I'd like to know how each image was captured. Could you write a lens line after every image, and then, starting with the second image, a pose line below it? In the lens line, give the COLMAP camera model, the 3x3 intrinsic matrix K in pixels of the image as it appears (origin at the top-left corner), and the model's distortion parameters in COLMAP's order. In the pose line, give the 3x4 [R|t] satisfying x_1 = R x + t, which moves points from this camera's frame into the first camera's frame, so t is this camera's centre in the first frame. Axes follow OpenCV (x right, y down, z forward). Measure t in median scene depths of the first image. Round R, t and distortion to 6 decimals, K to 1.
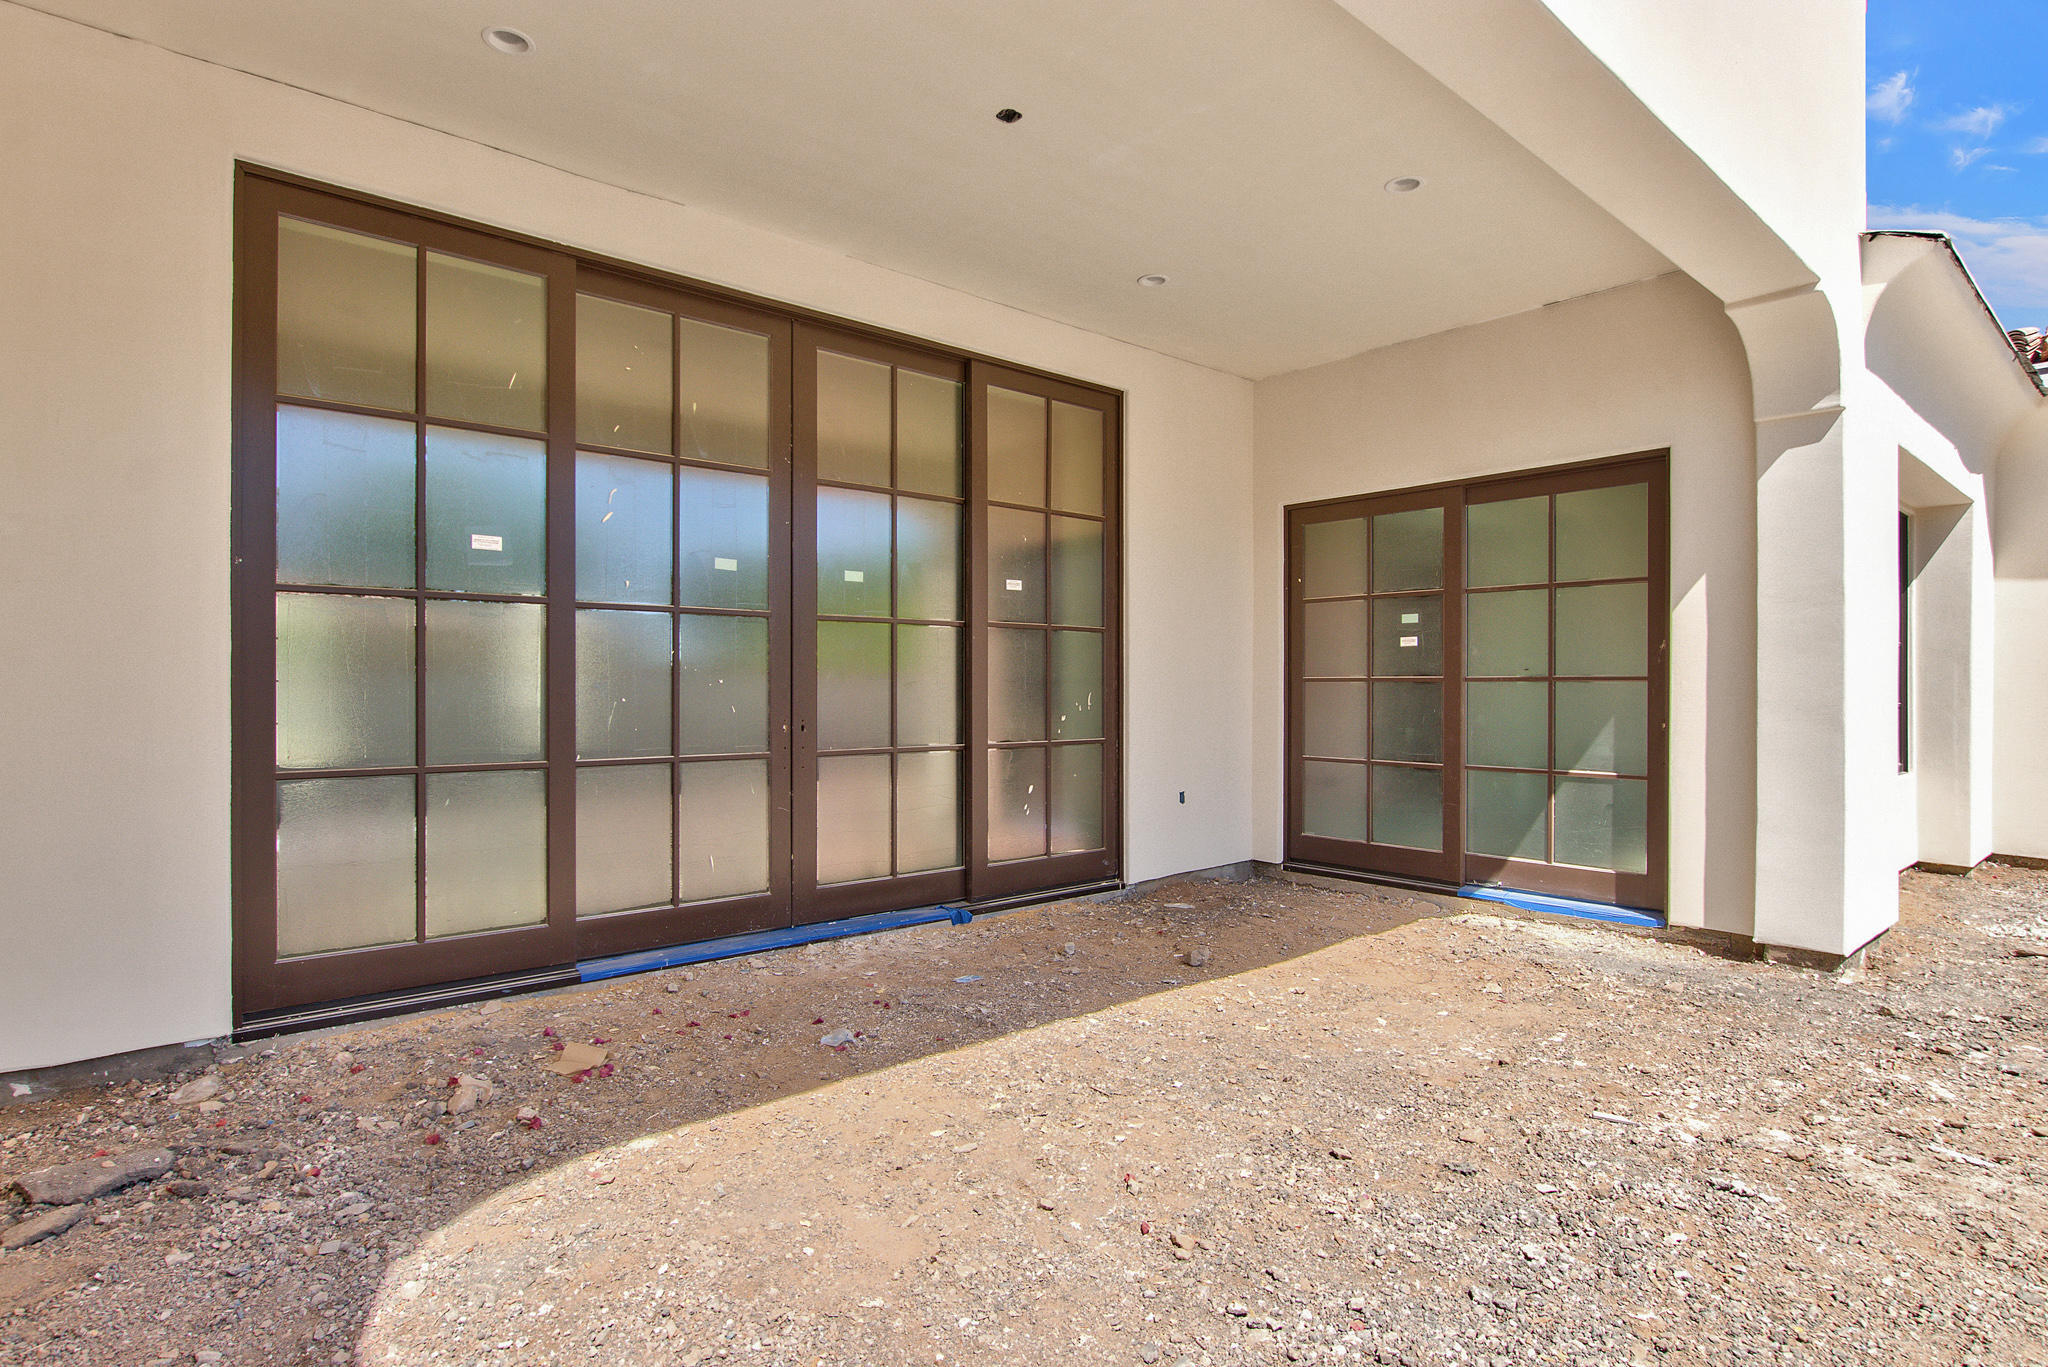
lens RADIAL K [[1013.7, 0, 1024.0], [0, 1013.7, 683.5], [0, 0, 1]] dist [-0.007912, 0.000264]
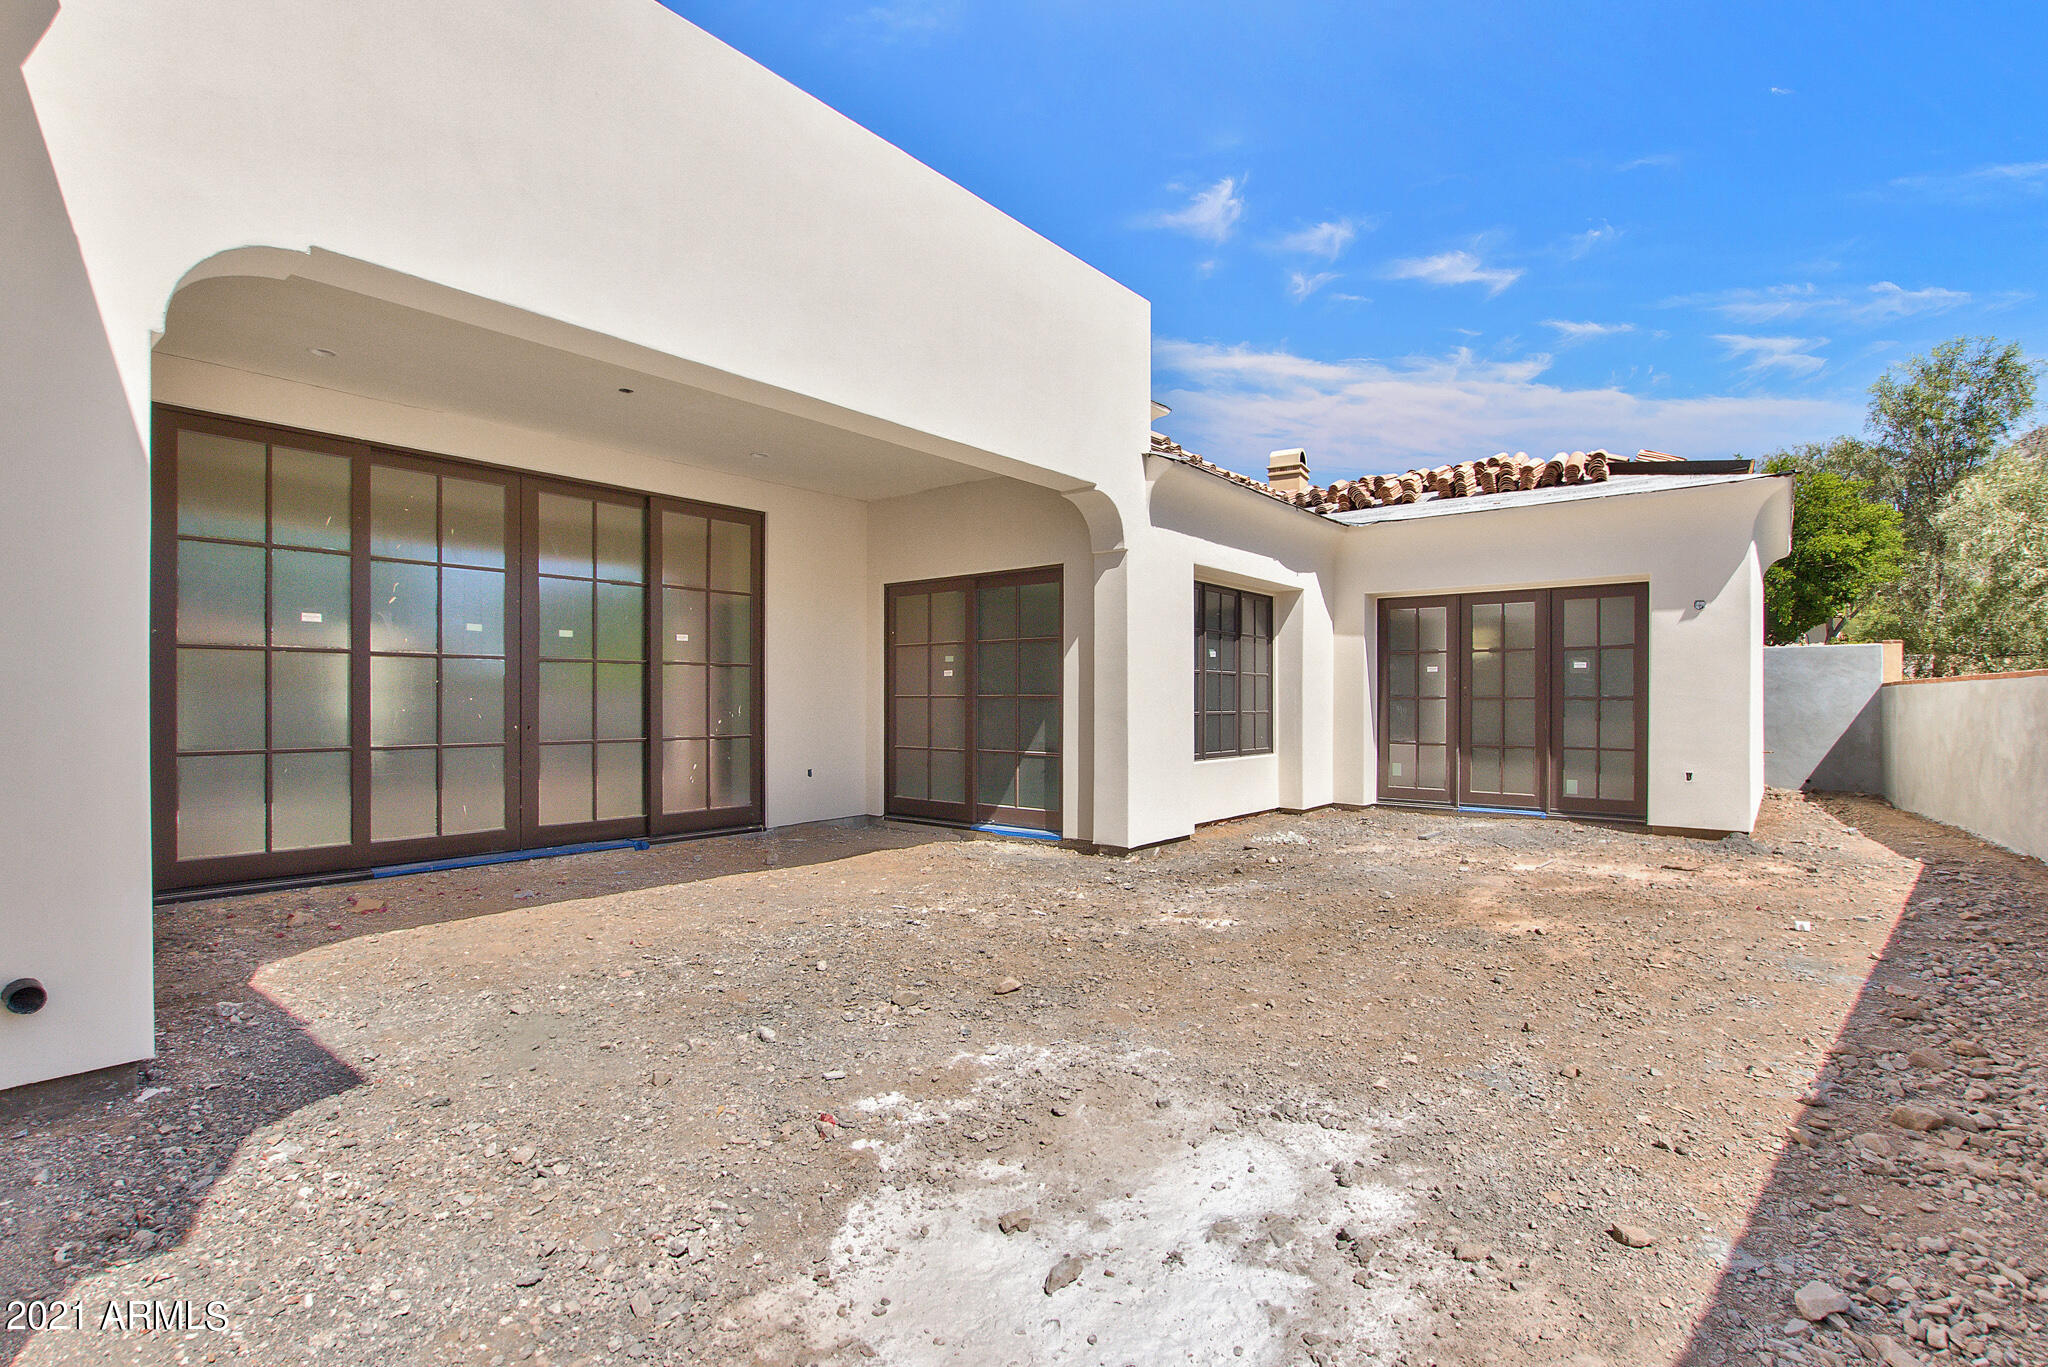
lens RADIAL K [[937.9, 0, 1021.9], [0, 937.9, 696.3], [0, 0, 1]] dist [-0.000184, -0.000571]
pose [[0.988023, -0.000753, 0.154304, 0.325095], [0.001019, 0.999998, -0.001647, -0.002925], [-0.154302, 0.001785, 0.988022, -0.595014]]
